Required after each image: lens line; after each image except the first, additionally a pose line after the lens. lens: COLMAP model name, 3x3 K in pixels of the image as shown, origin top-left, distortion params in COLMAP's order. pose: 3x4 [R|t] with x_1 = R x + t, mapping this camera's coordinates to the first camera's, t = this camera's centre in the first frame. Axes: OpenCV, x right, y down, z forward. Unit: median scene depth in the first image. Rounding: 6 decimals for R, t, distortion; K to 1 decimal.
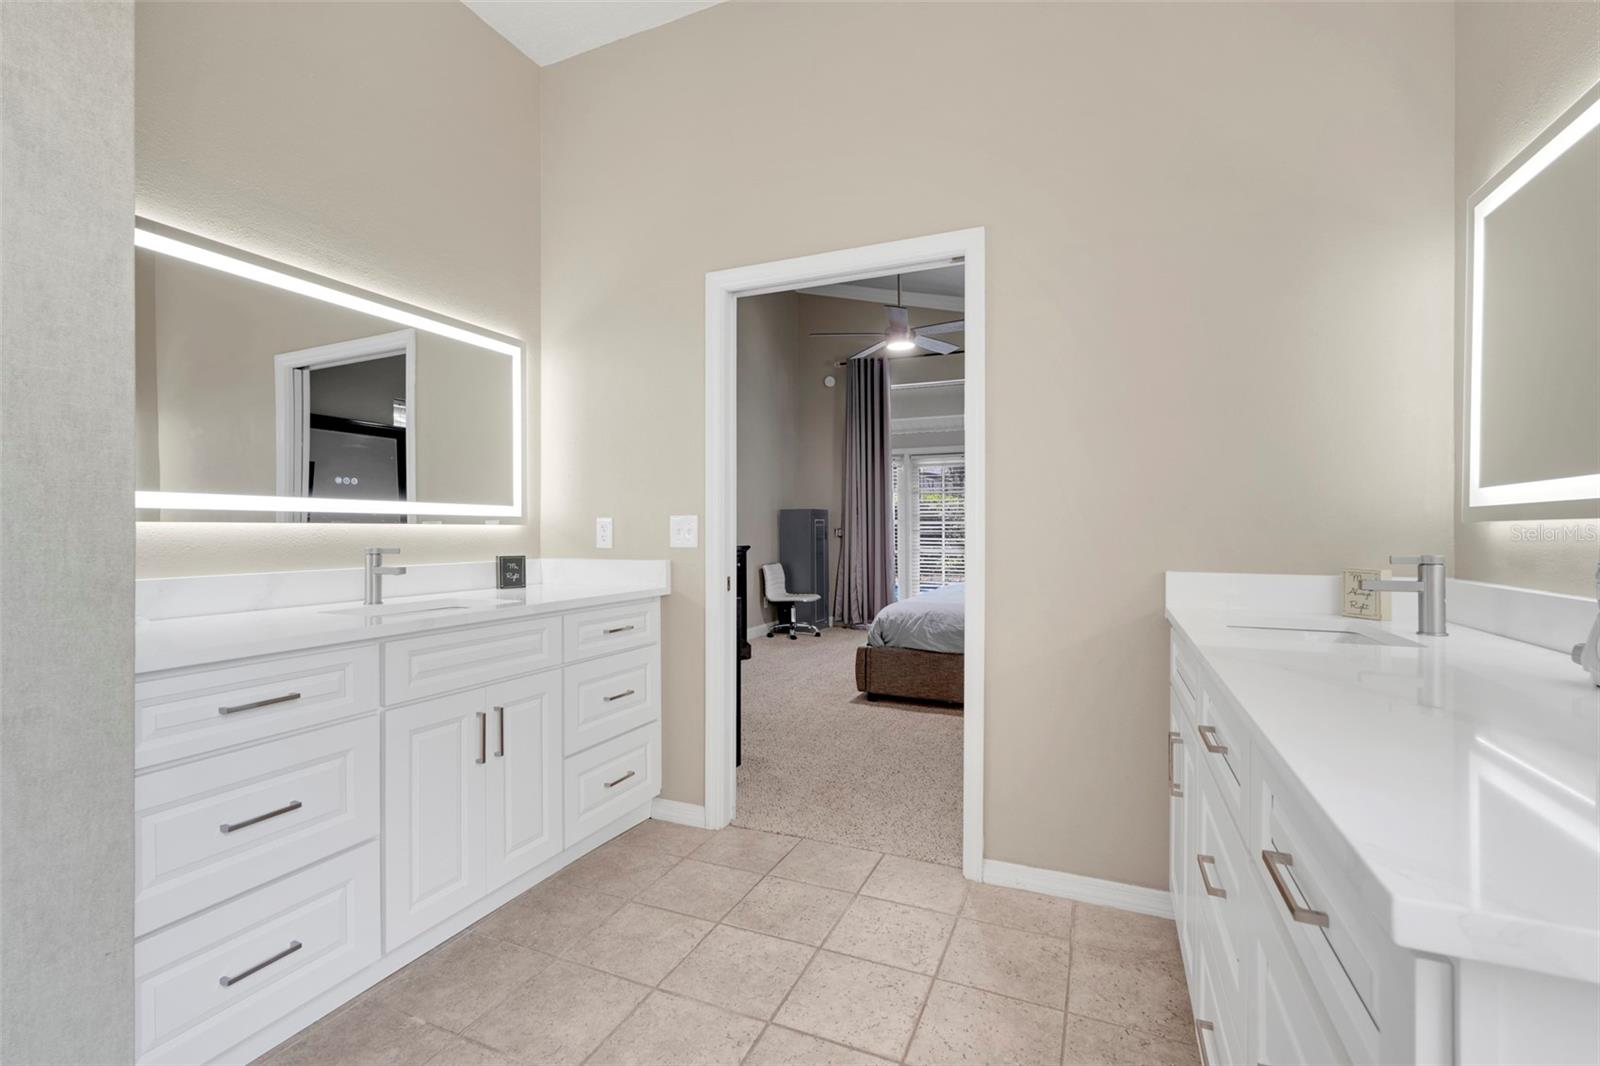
lens RADIAL K [[700.9, 0, 799.8], [0, 700.9, 533.9], [0, 0, 1]] dist [-0.010554, 0.006097]
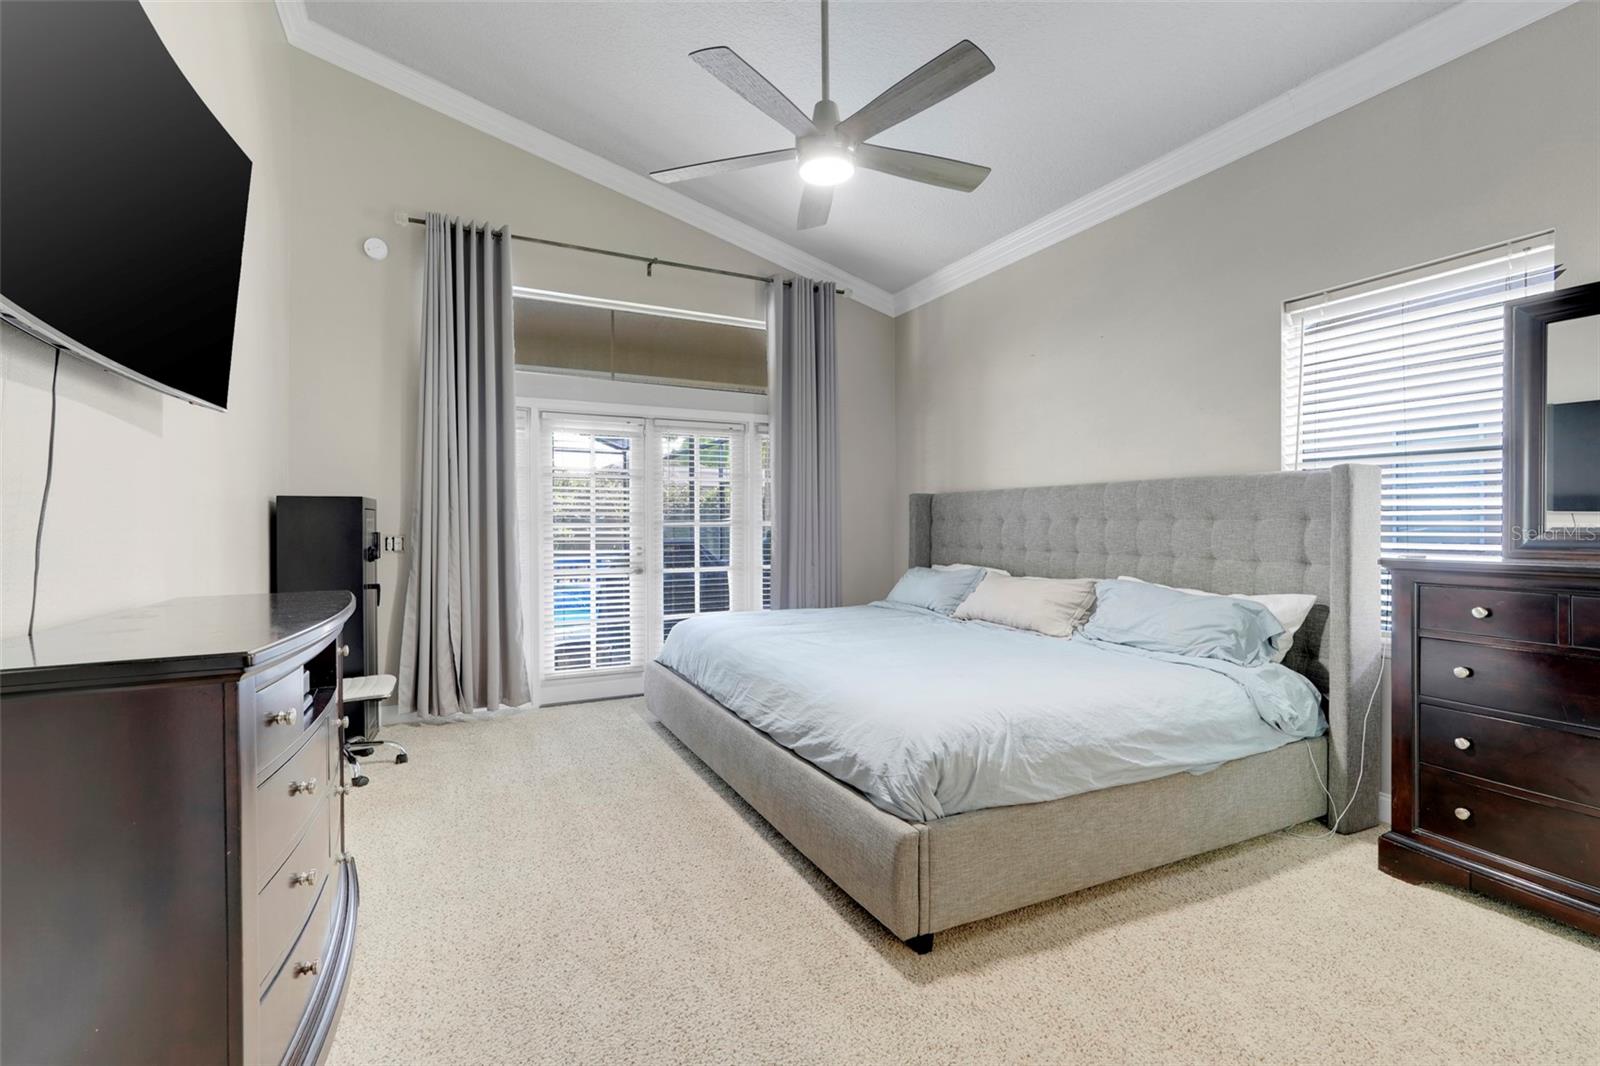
lens RADIAL K [[700.9, 0, 805.8], [0, 700.9, 526.7], [0, 0, 1]] dist [-0.010554, 0.006097]
pose [[0.630627, 0.001744, 0.776084, -0.162487], [0.000355, 0.999997, -0.002536, -0.013064], [-0.776086, 0.001875, 0.630625, 0.452861]]
